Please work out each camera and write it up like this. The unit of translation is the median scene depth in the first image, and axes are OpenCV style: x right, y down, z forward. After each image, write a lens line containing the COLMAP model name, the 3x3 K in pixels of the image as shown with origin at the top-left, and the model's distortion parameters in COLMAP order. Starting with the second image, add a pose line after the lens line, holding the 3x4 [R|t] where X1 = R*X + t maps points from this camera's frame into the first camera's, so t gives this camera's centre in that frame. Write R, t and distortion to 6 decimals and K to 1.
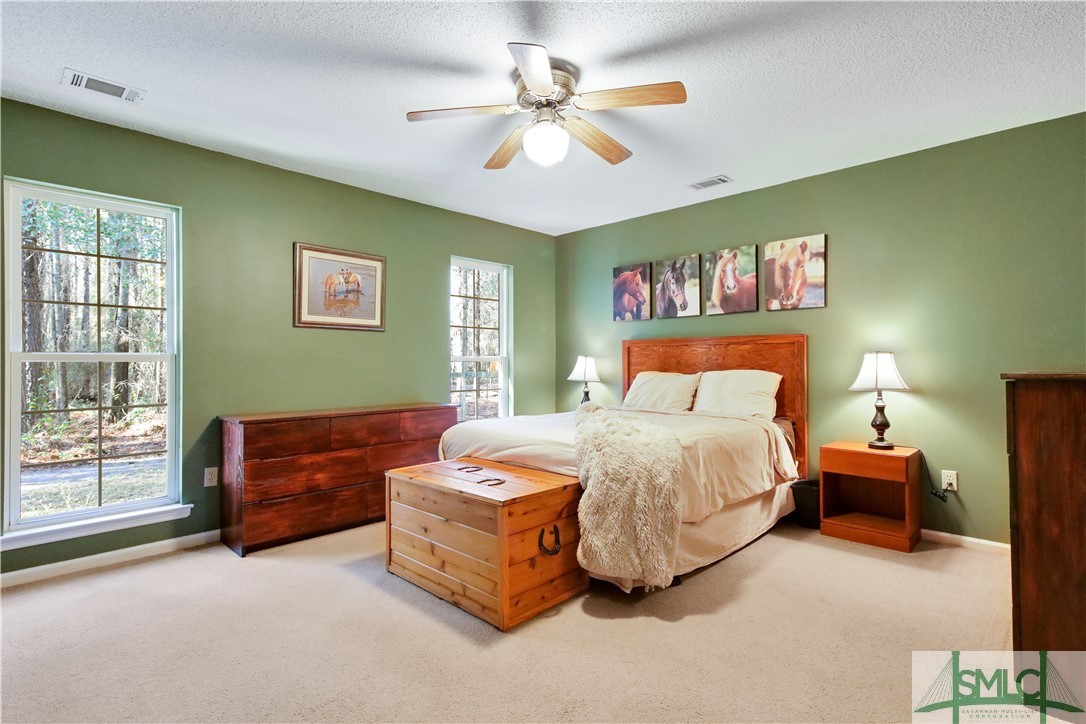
lens RADIAL K [[525.7, 0, 536.6], [0, 525.7, 338.7], [0, 0, 1]] dist [0.018463, -0.001946]
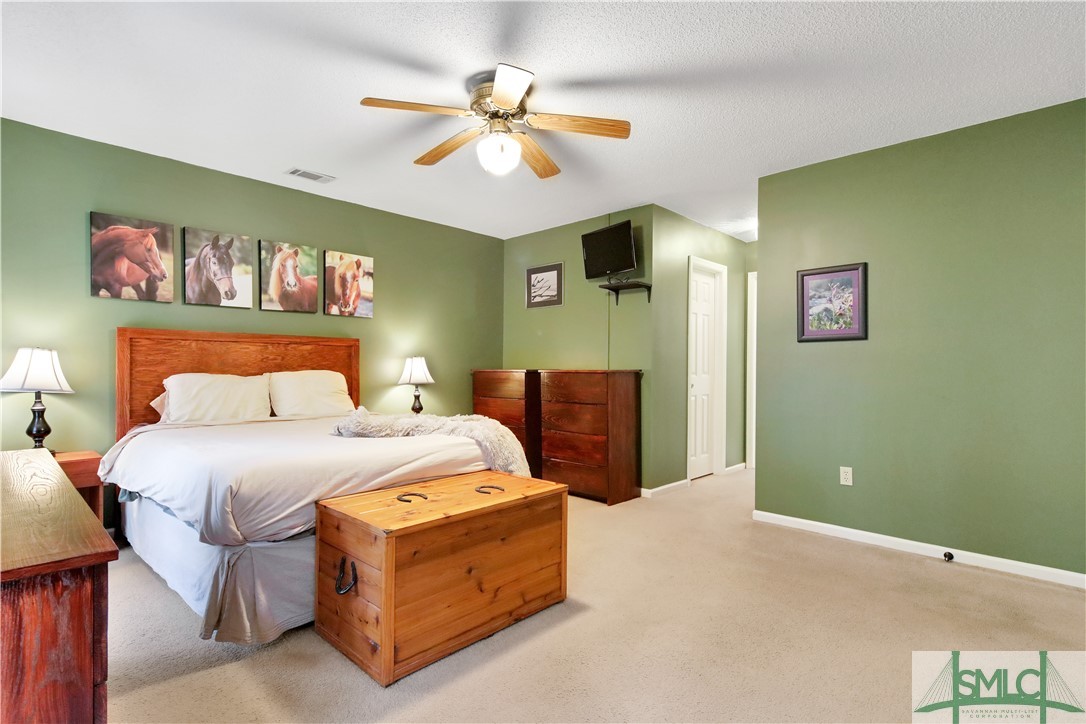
lens RADIAL K [[525.7, 0, 542.0], [0, 525.7, 365.6], [0, 0, 1]] dist [0.018463, -0.001946]
pose [[-0.001911, 0.000551, 0.999998, -0.586575], [-0.057858, 0.998325, -0.000661, 0.024028], [-0.998323, -0.057859, -0.001876, 0.524175]]
